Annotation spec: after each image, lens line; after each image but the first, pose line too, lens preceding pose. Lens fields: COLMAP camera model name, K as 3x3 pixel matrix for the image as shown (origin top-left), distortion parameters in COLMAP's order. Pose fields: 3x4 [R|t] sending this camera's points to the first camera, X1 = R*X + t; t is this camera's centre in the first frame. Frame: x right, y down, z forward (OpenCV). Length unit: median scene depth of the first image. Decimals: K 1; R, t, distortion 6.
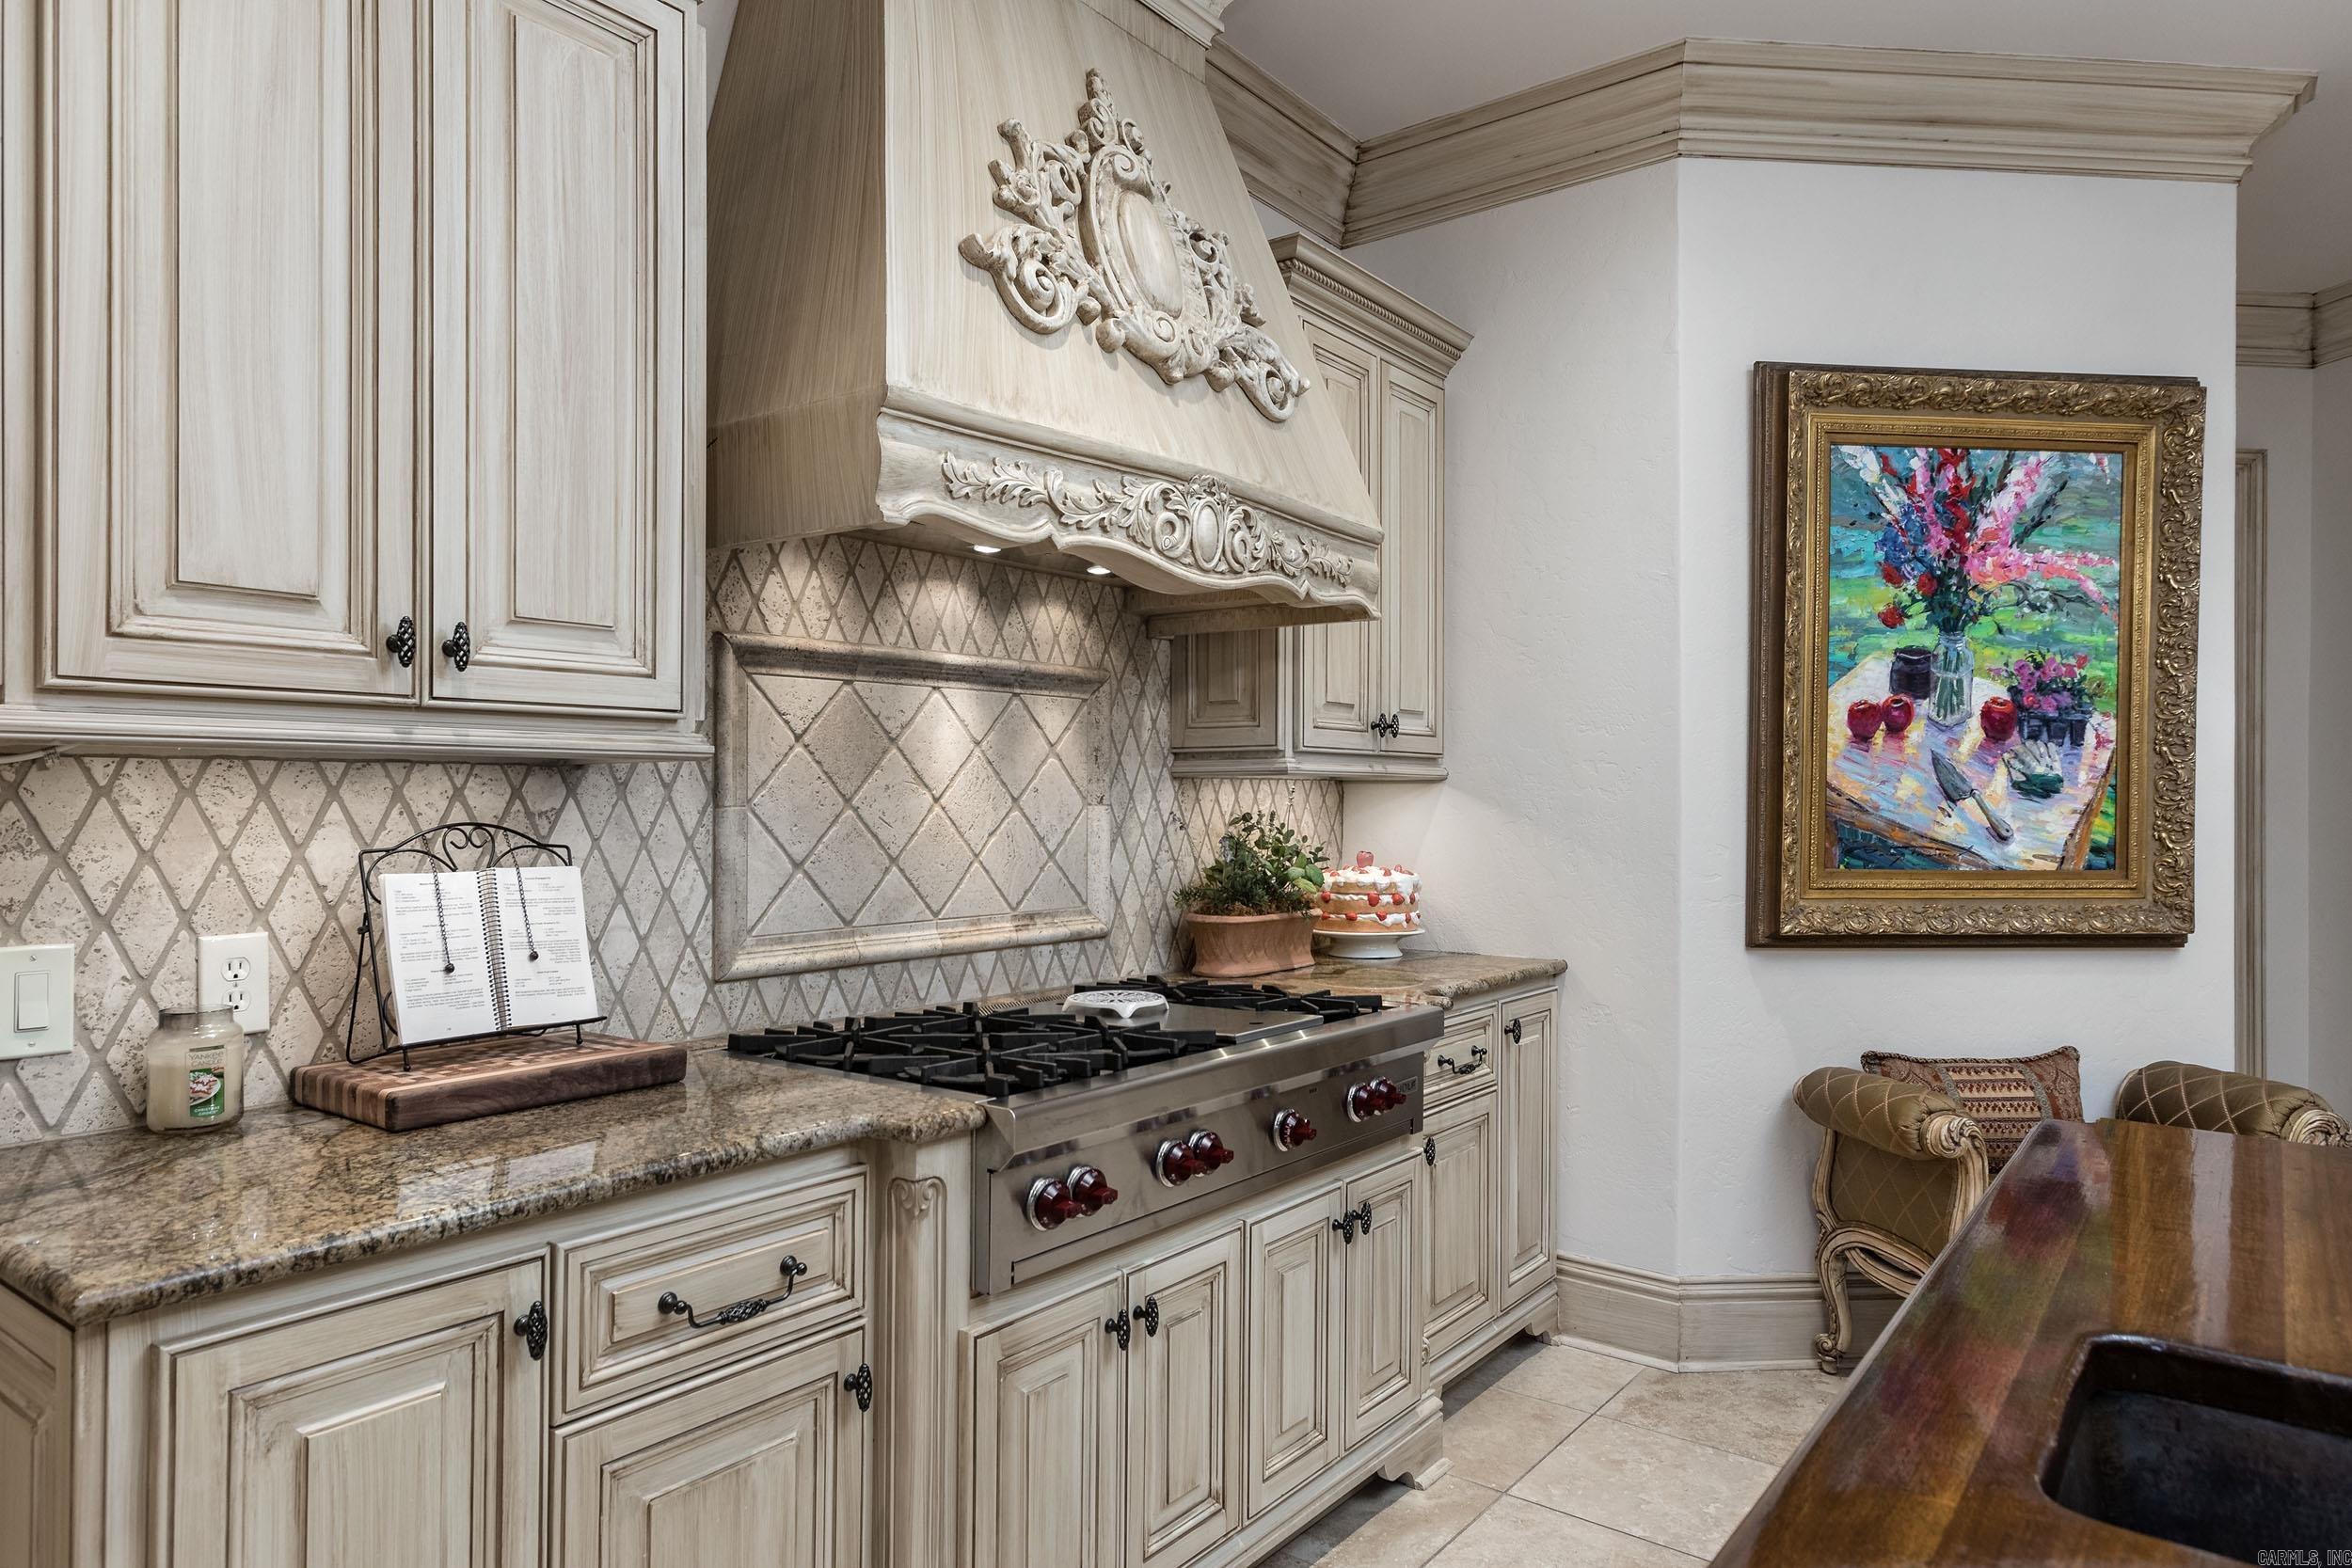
lens RADIAL K [[1435.0, 0, 1128.3], [0, 1435.0, 788.6], [0, 0, 1]] dist [-0.005454, 0.006119]
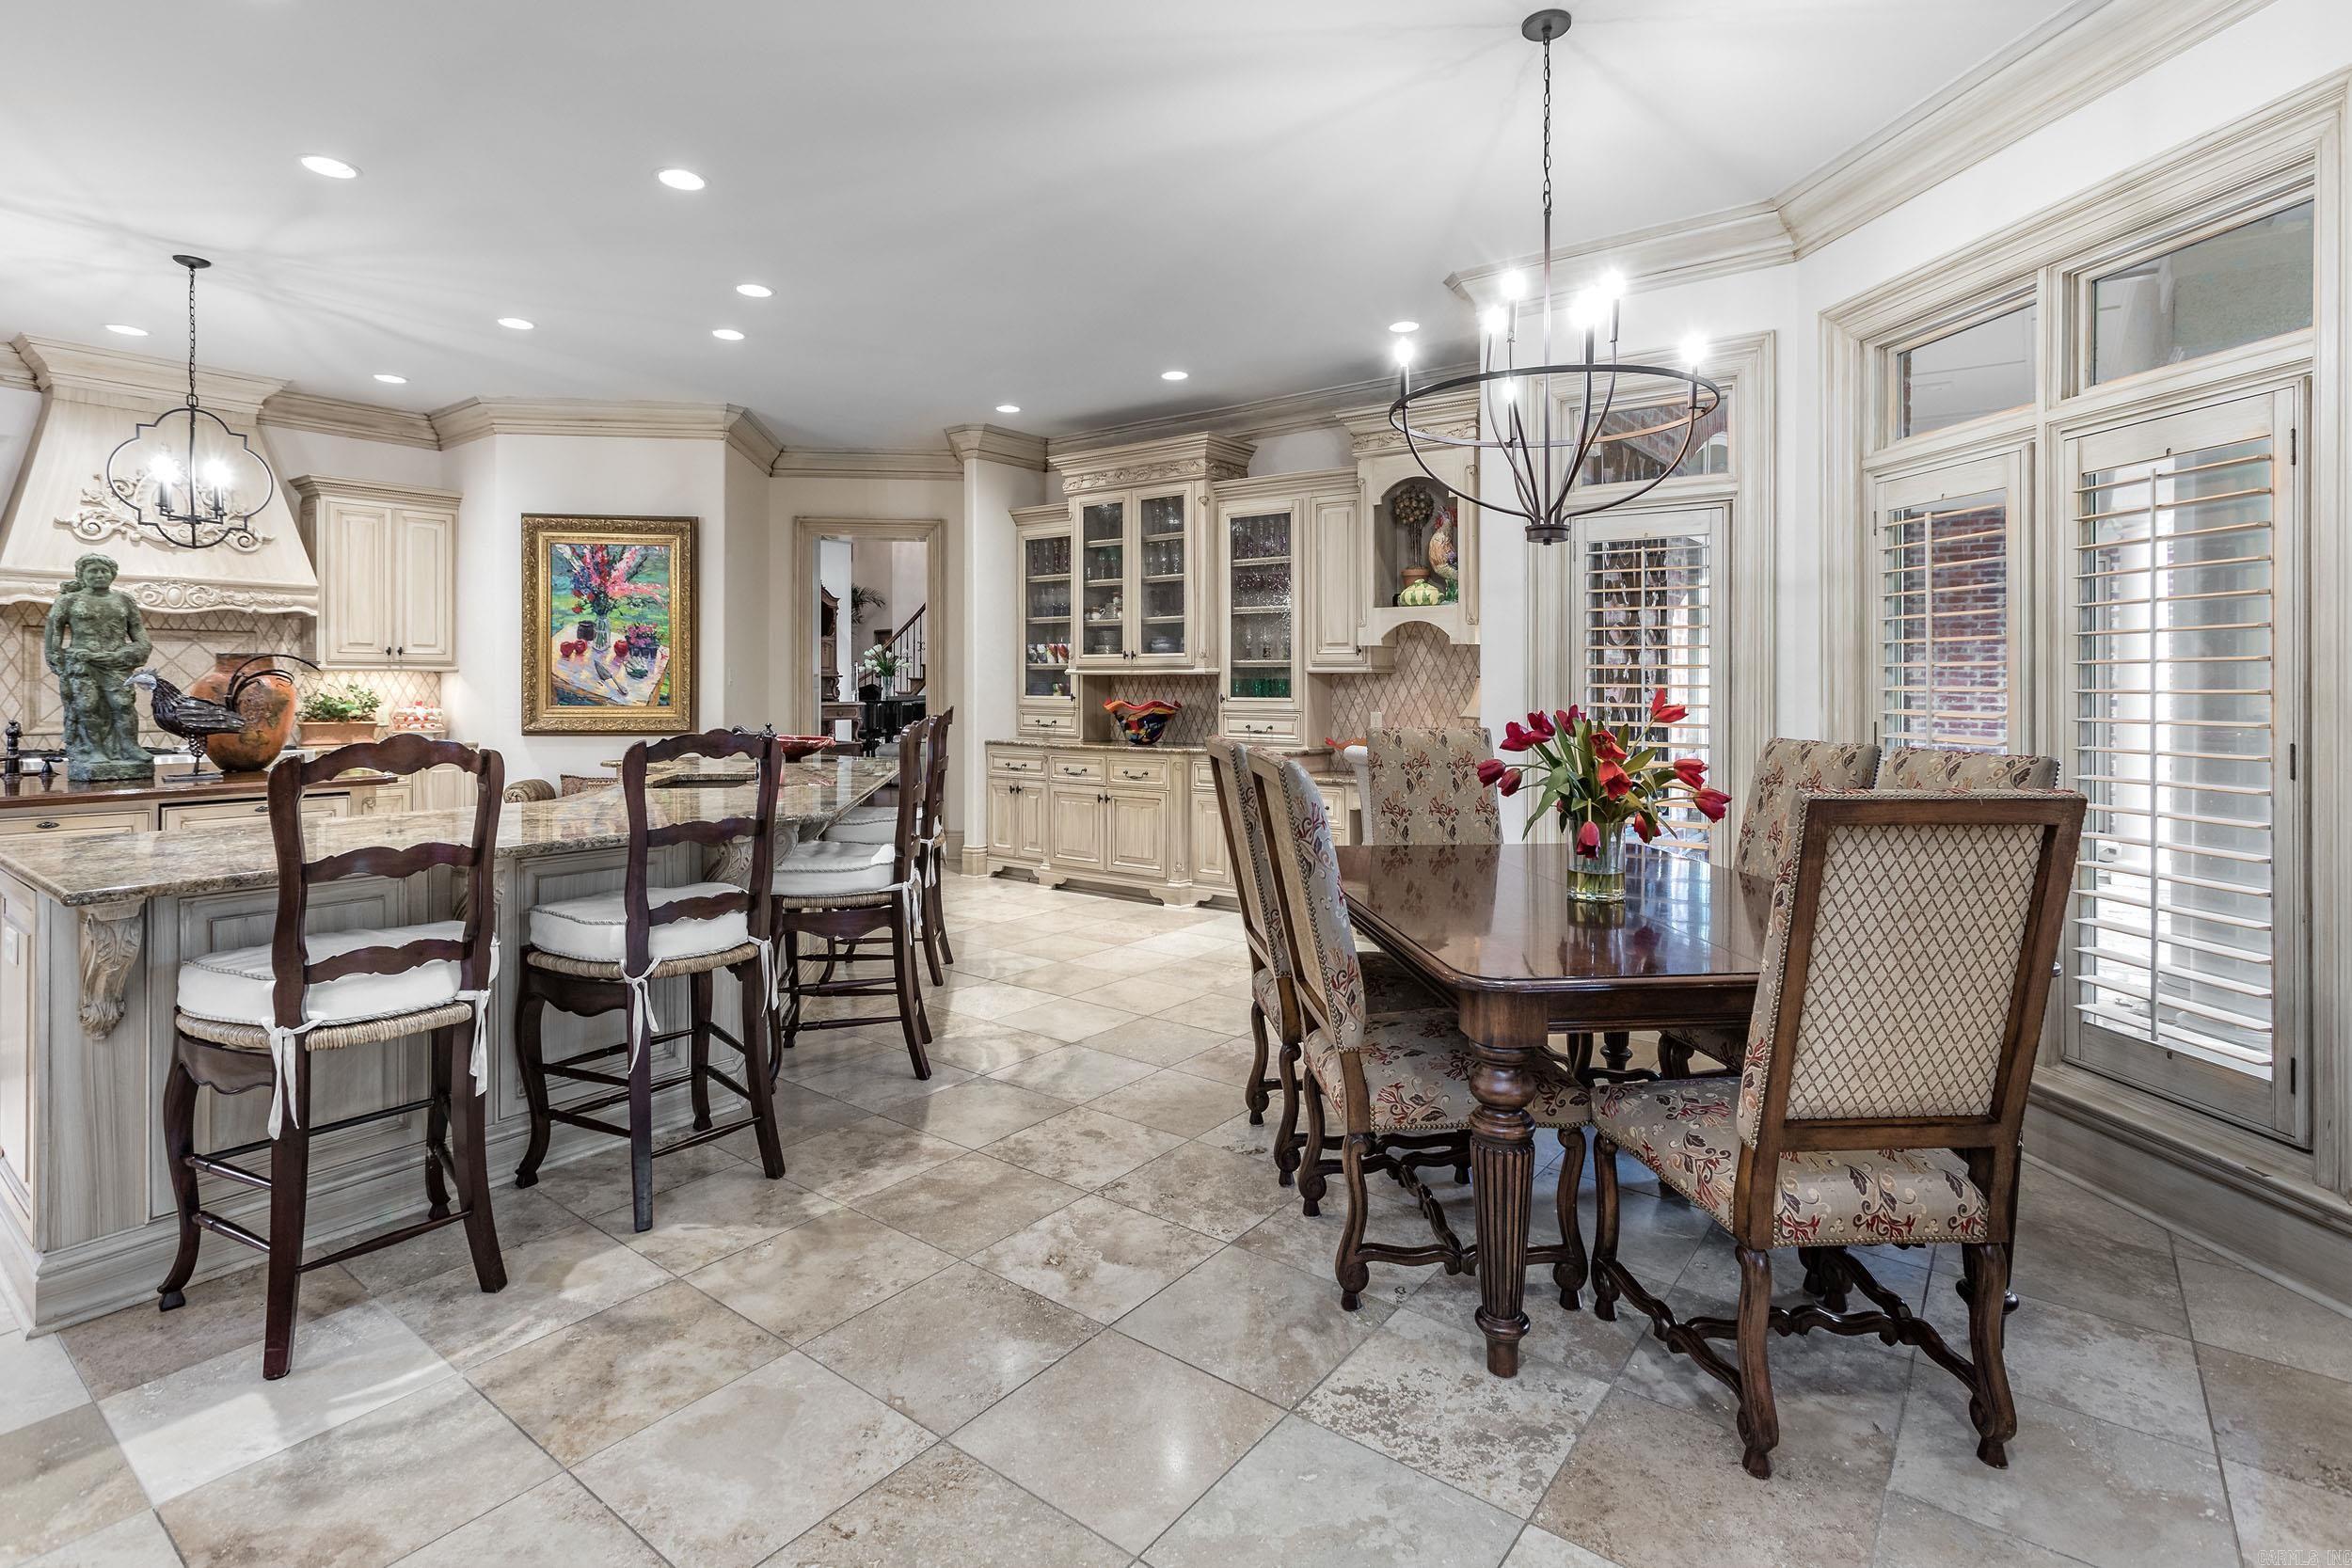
lens RADIAL K [[1164.6, 0, 1086.1], [0, 1164.6, 675.8], [0, 0, 1]] dist [0.013878, 0.001728]
pose [[0.999594, -0.001963, -0.028431, 1.519757], [0.001954, 0.999998, -0.000347, 0.004125], [0.028431, 0.000291, 0.999596, -1.103723]]
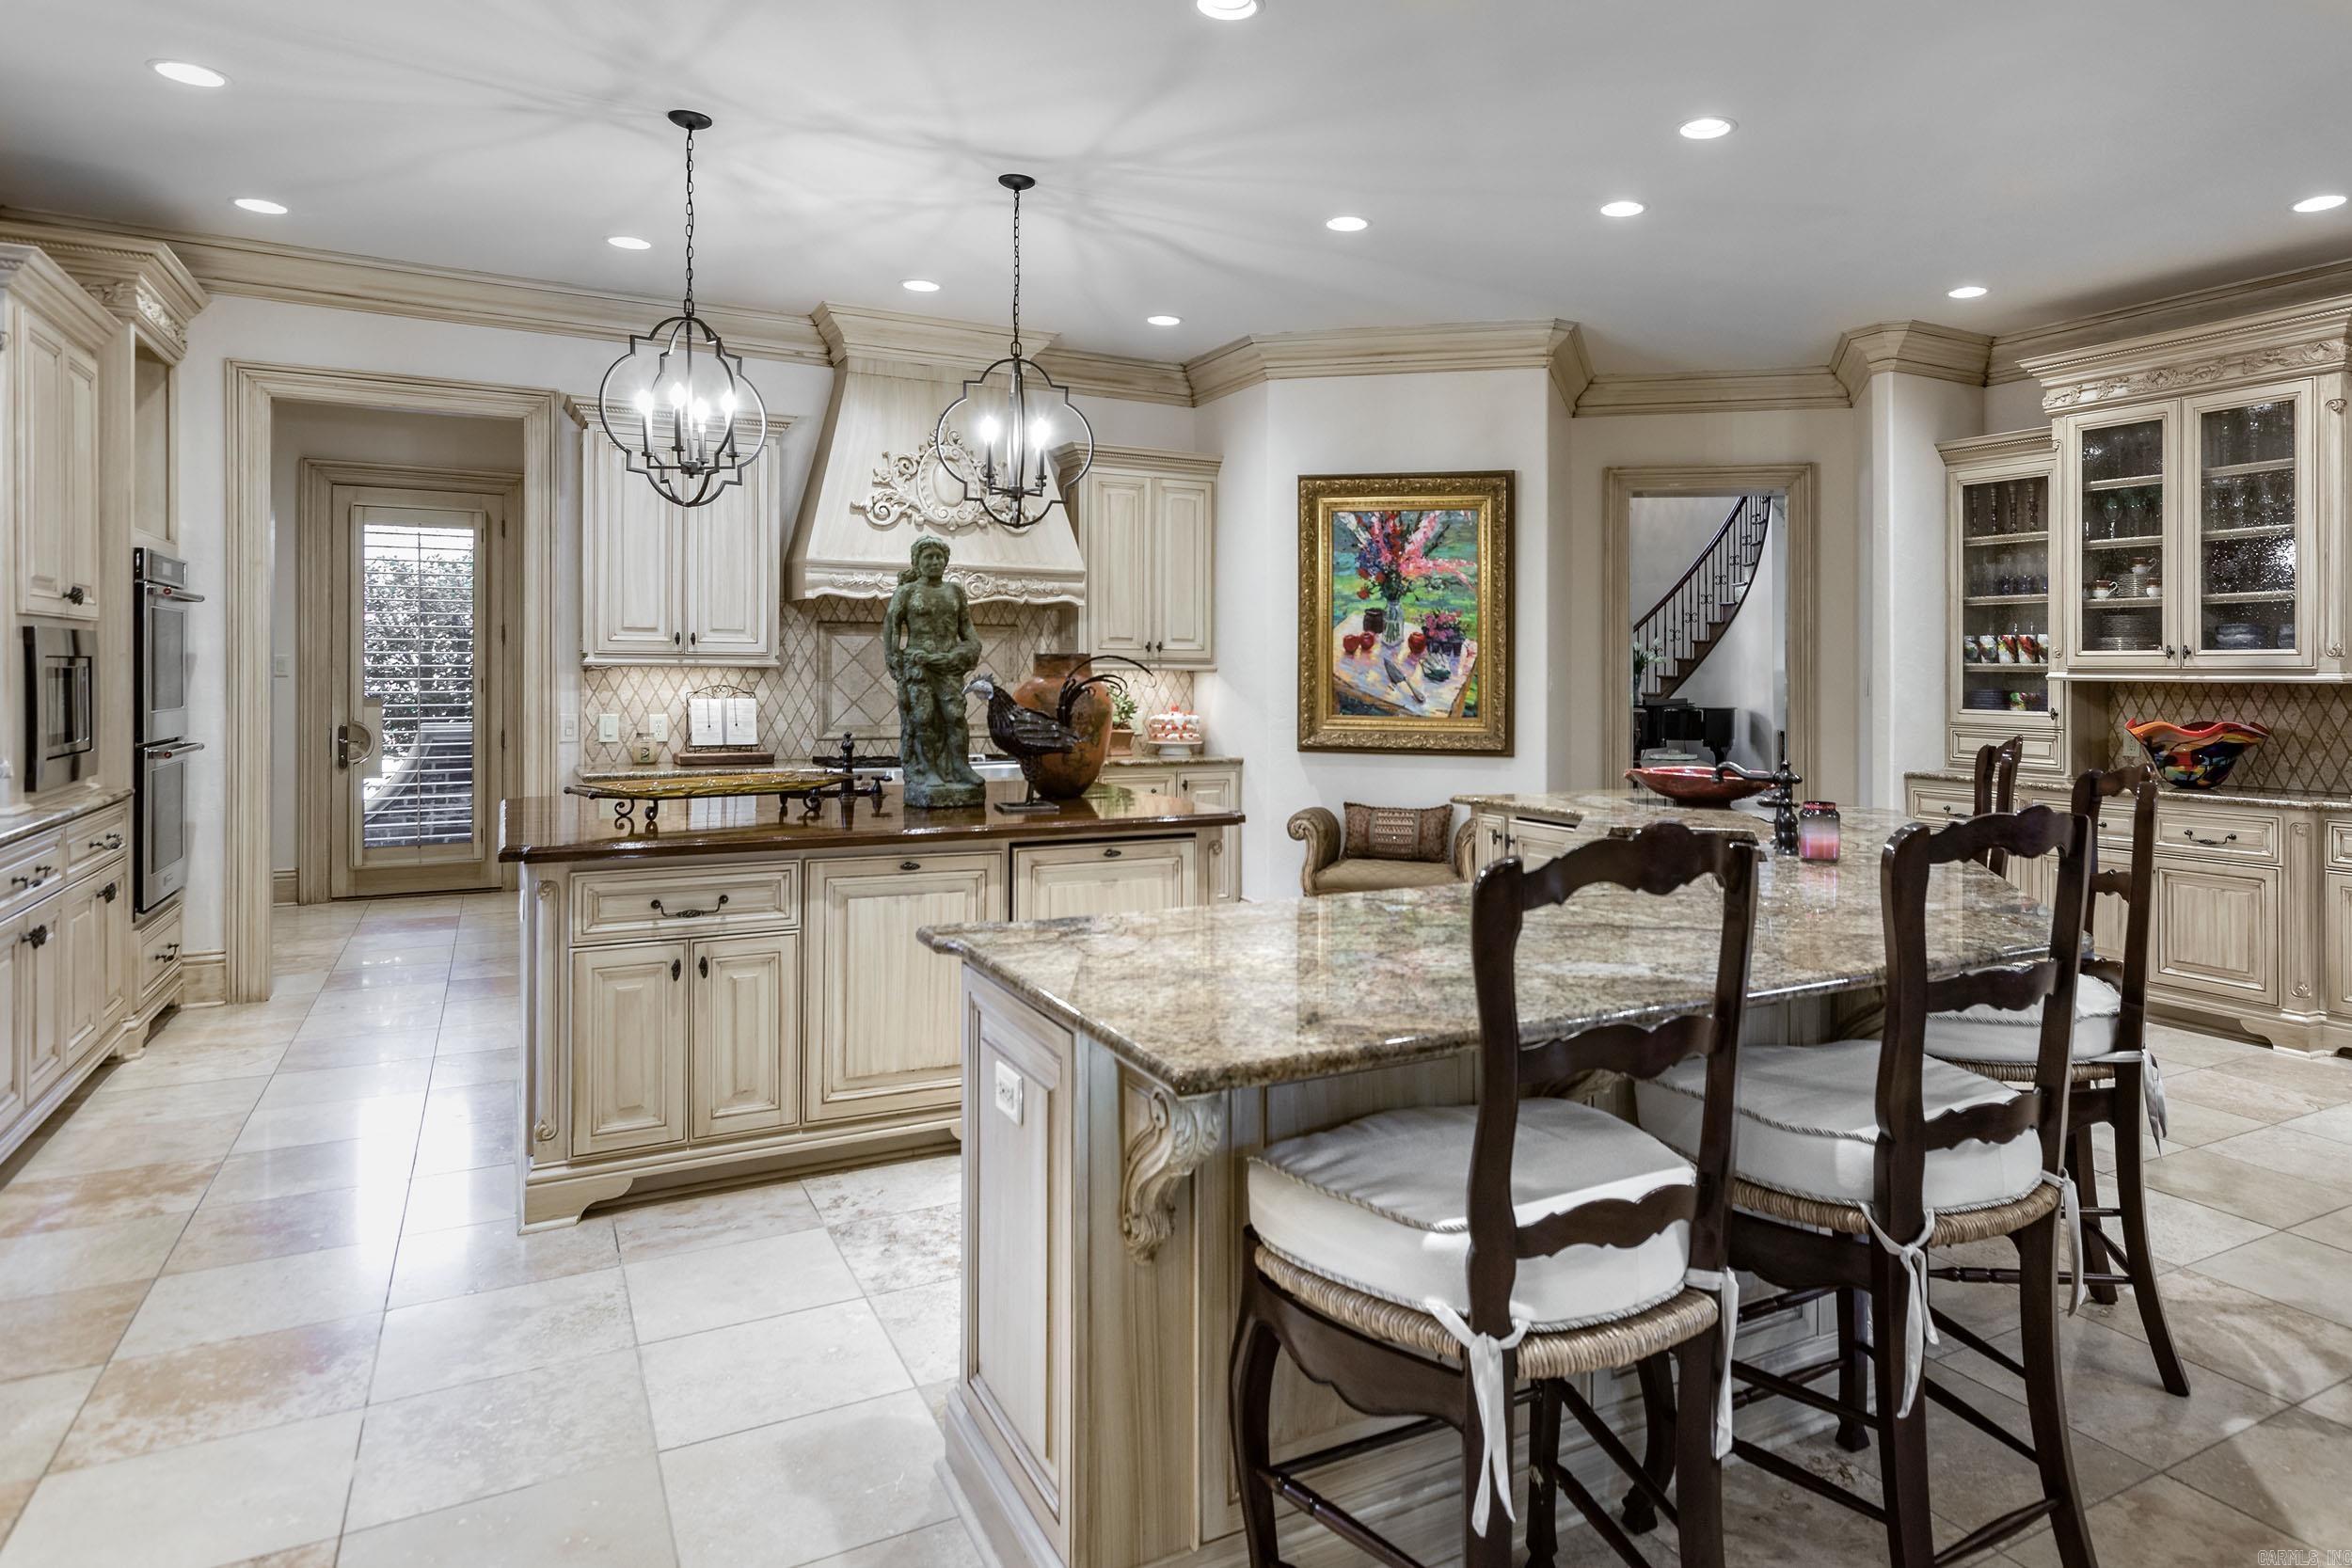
lens RADIAL K [[1358.2, 0, 1257.8], [0, 1358.2, 670.9], [0, 0, 1]] dist [-0.025036, 0.005480]
pose [[0.925454, 0.003276, -0.378846, 1.134291], [-0.002712, 0.999994, 0.002022, -0.011918], [0.378850, -0.000844, 0.925458, -0.875012]]
